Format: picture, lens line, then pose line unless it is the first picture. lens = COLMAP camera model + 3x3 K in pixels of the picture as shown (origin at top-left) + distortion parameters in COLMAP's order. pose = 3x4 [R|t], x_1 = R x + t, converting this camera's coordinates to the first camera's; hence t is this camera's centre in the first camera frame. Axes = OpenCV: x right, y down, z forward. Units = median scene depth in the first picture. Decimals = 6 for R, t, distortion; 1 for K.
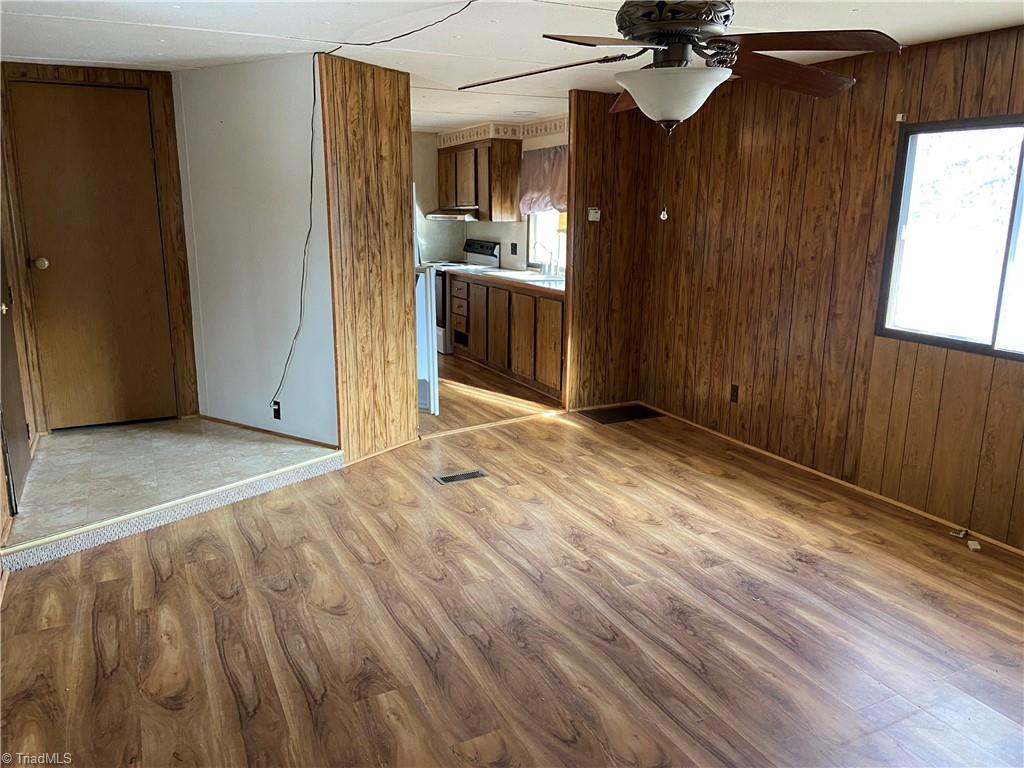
lens RADIAL K [[760.1, 0, 508.1], [0, 760.1, 372.2], [0, 0, 1]] dist [0.123064, -0.153535]
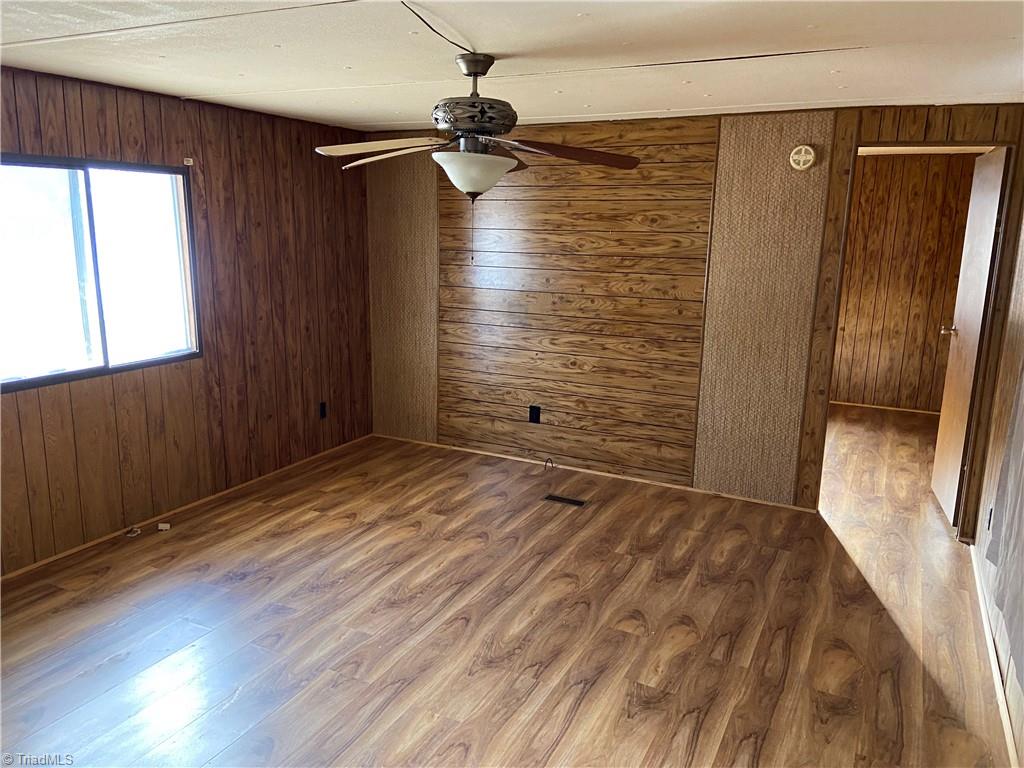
lens RADIAL K [[762.6, 0, 507.3], [0, 762.6, 379.0], [0, 0, 1]] dist [0.126066, -0.162565]
pose [[-0.593630, -0.179765, 0.784403, -0.647035], [0.155782, 0.930623, 0.331170, -0.319092], [-0.789516, 0.318789, -0.524441, 1.223686]]
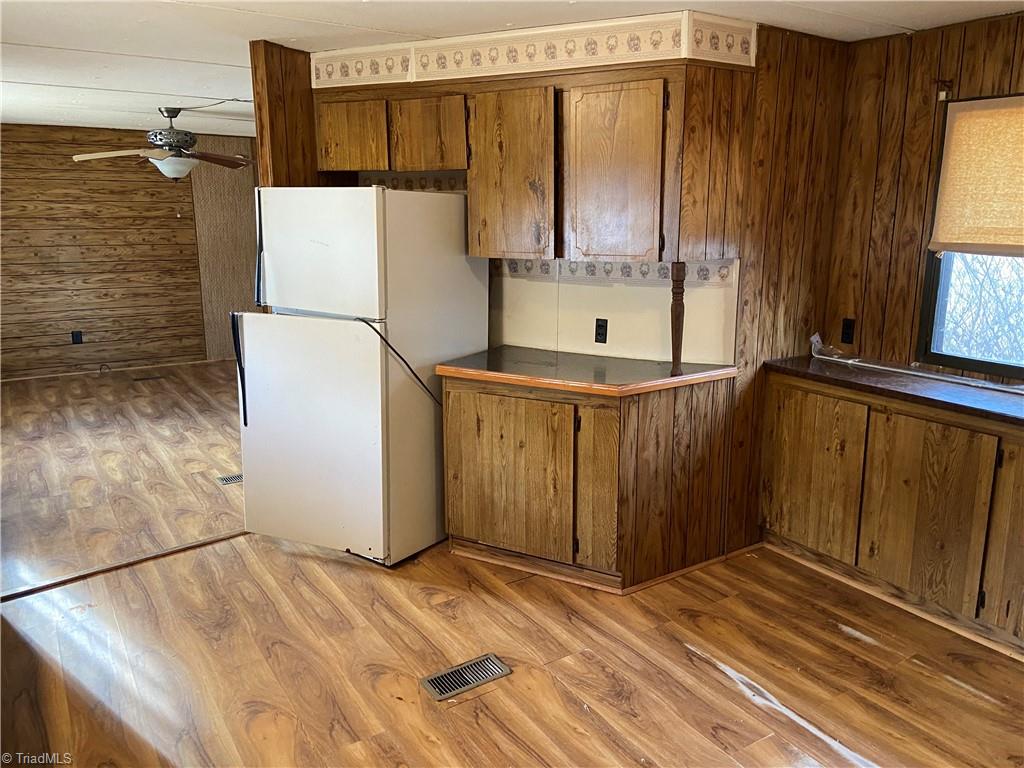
lens RADIAL K [[761.9, 0, 534.1], [0, 761.9, 370.0], [0, 0, 1]] dist [0.111948, -0.156171]
pose [[-0.989551, 0.014946, -0.143404, -0.399584], [-0.045342, 0.911891, 0.407920, -0.586694], [0.136866, 0.410160, -0.901685, 2.578783]]
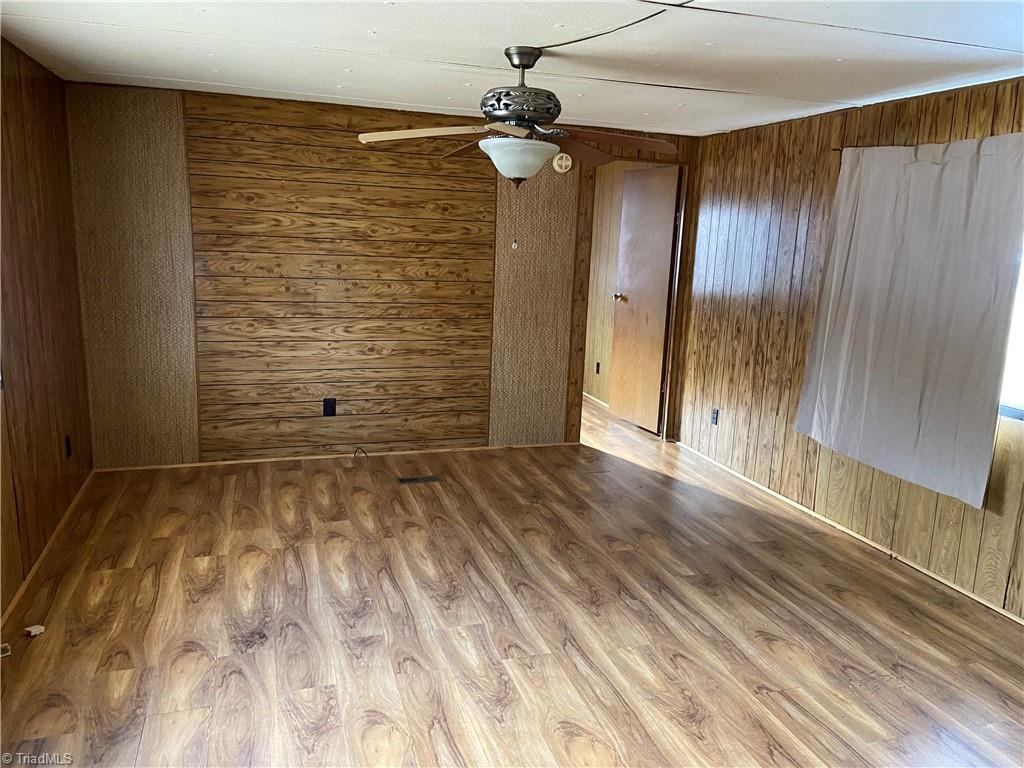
lens RADIAL K [[762.6, 0, 507.3], [0, 762.6, 379.0], [0, 0, 1]] dist [0.126066, -0.162565]
pose [[-0.987587, -0.072538, 0.139320, 0.005642], [-0.010572, 0.915665, 0.401804, -0.387406], [-0.156717, 0.395343, -0.905066, 1.686018]]
